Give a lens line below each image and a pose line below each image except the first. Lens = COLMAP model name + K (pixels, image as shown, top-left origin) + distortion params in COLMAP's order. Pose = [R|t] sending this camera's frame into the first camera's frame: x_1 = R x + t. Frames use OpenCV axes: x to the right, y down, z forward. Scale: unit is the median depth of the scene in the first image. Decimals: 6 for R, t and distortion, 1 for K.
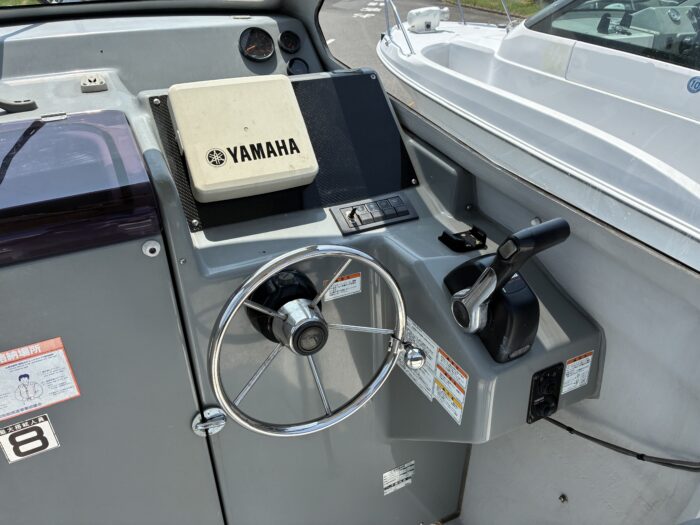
lens RADIAL K [[530.1, 0, 351.5], [0, 530.1, 262.1], [0, 0, 1]] dist [0.075342, -0.106532]
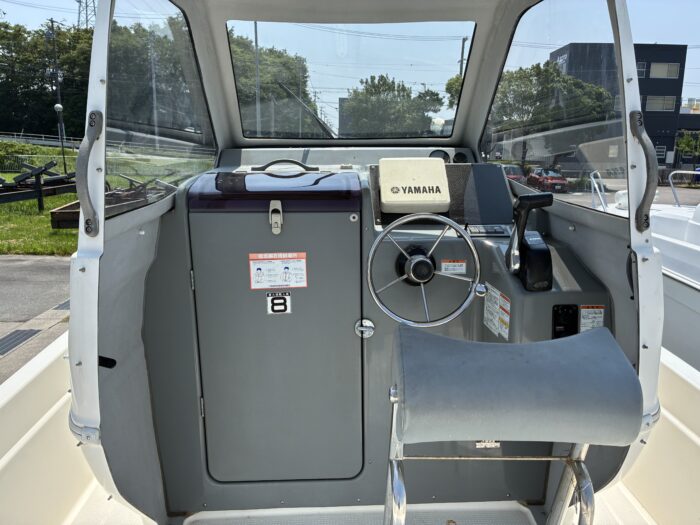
lens RADIAL K [[530.1, 0, 351.5], [0, 530.1, 262.1], [0, 0, 1]] dist [0.075342, -0.106532]
pose [[0.907169, 0.074330, -0.414150, 0.424518], [-0.212973, 0.929993, -0.299593, 0.666312], [0.362888, 0.359984, 0.859490, -0.622917]]
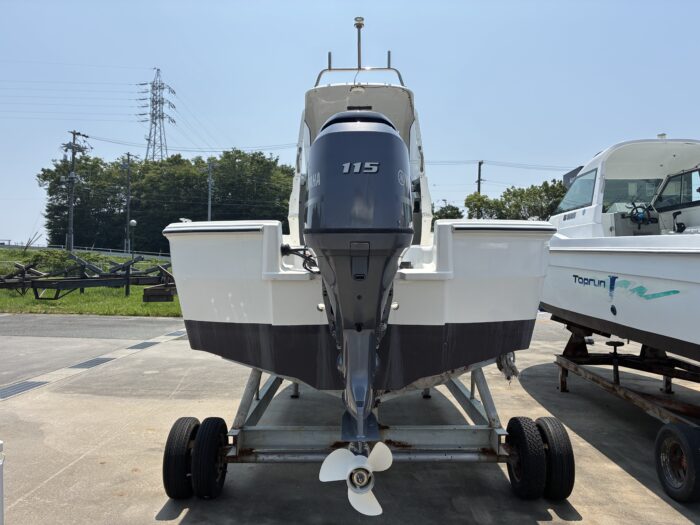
lens RADIAL K [[530.1, 0, 351.5], [0, 530.1, 262.1], [0, 0, 1]] dist [0.075342, -0.106532]
pose [[0.878903, -0.023805, -0.476407, 0.691824], [-0.238266, 0.843320, -0.481705, 1.054314], [0.413230, 0.536884, 0.735525, -0.950294]]
